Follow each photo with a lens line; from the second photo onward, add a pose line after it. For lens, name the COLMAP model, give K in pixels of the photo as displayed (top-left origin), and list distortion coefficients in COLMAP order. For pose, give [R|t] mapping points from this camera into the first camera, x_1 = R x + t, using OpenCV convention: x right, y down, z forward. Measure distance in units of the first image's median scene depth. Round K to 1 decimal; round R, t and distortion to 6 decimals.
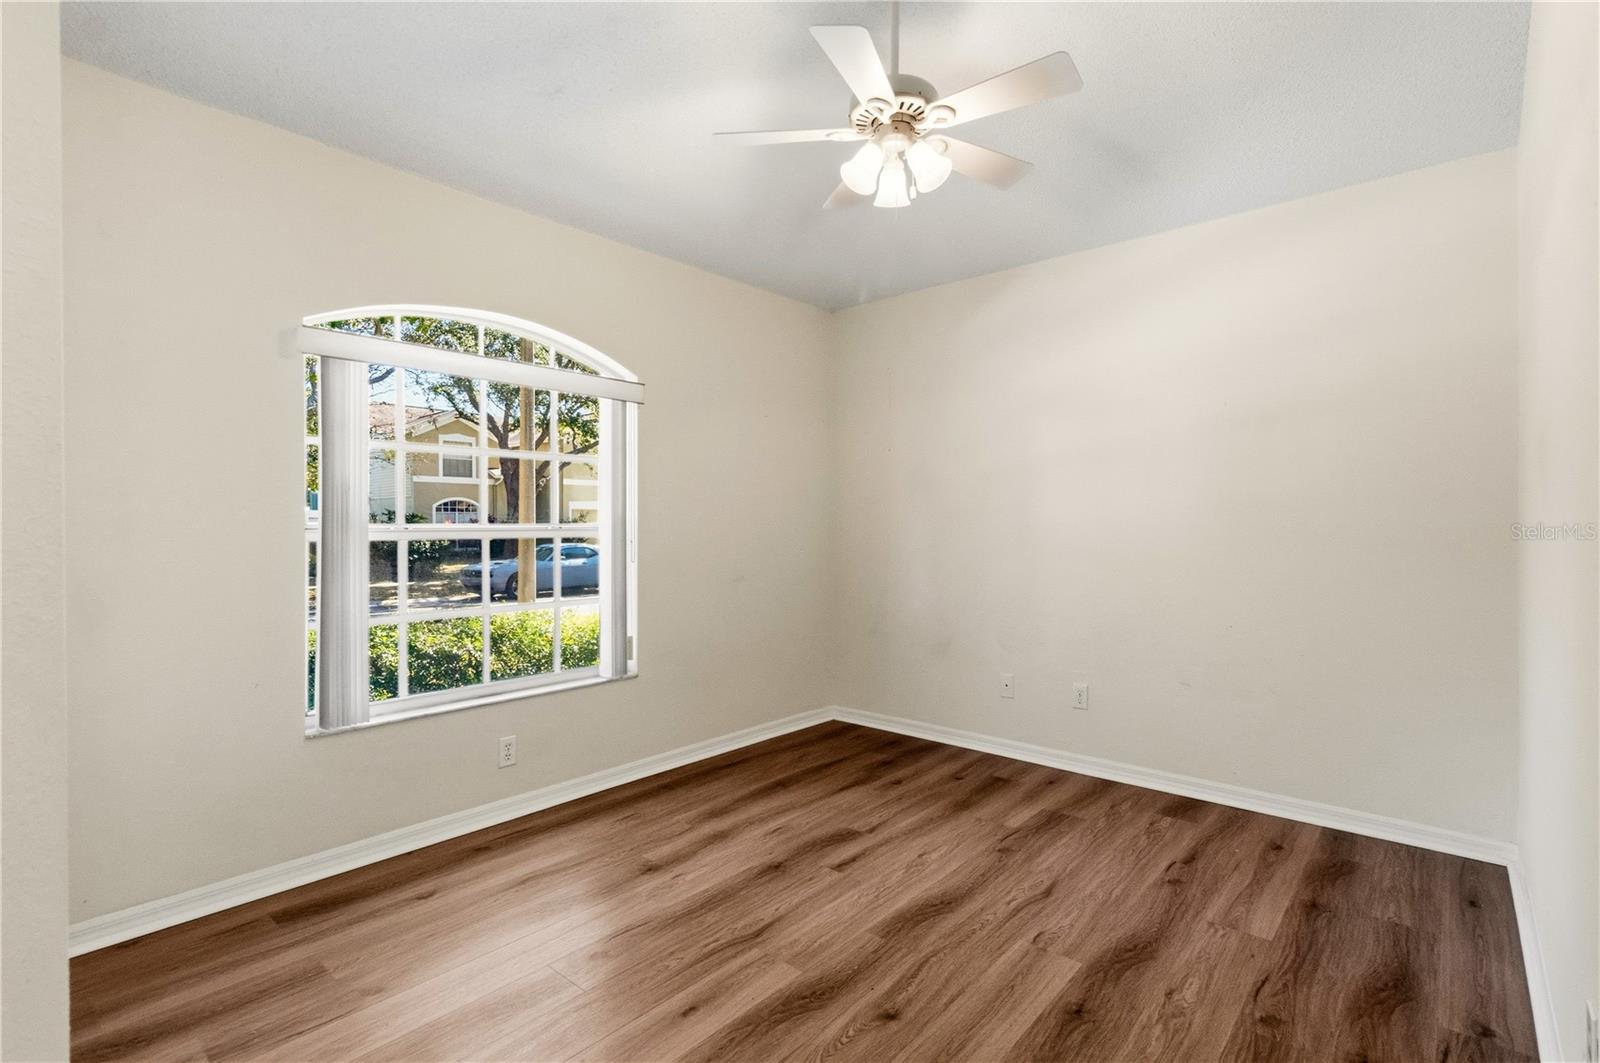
lens RADIAL K [[762.9, 0, 804.7], [0, 762.9, 537.7], [0, 0, 1]] dist [0.005458, 0.000212]
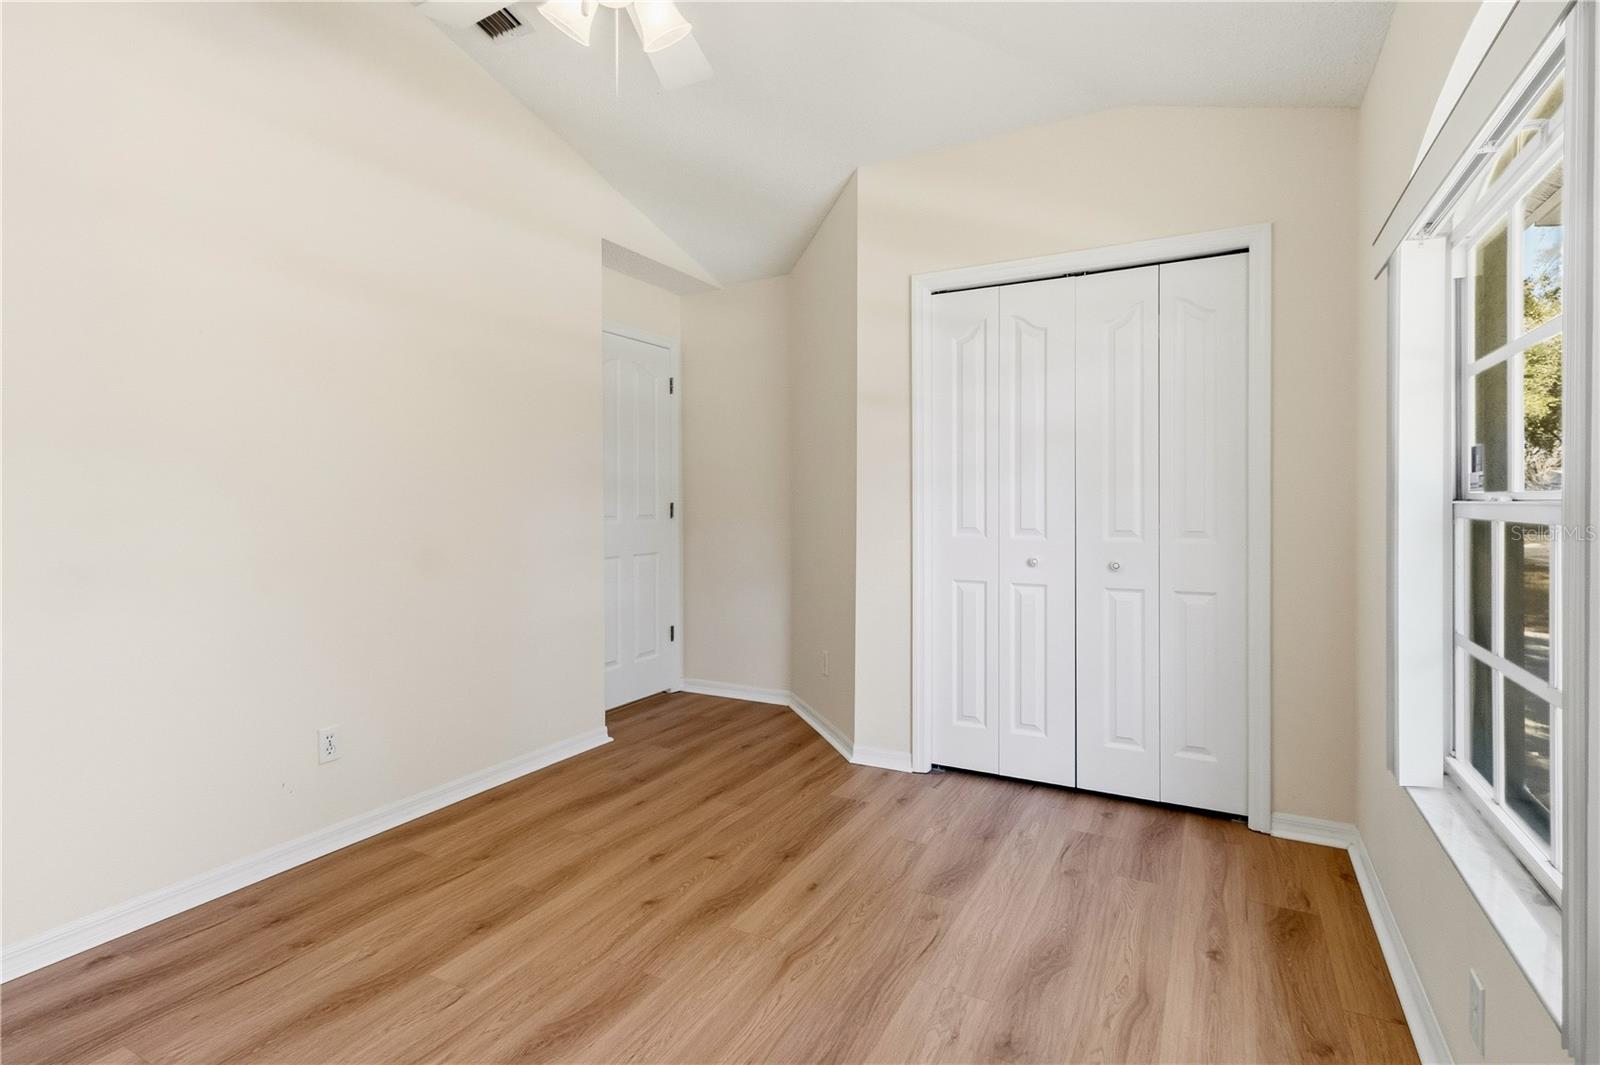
lens RADIAL K [[762.9, 0, 804.7], [0, 762.9, 538.7], [0, 0, 1]] dist [0.005458, 0.000212]
pose [[-0.975167, 0.015373, -0.220935, 0.113411], [0.001256, 0.997956, 0.063894, -0.025999], [0.221465, 0.062030, -0.973193, 1.911738]]
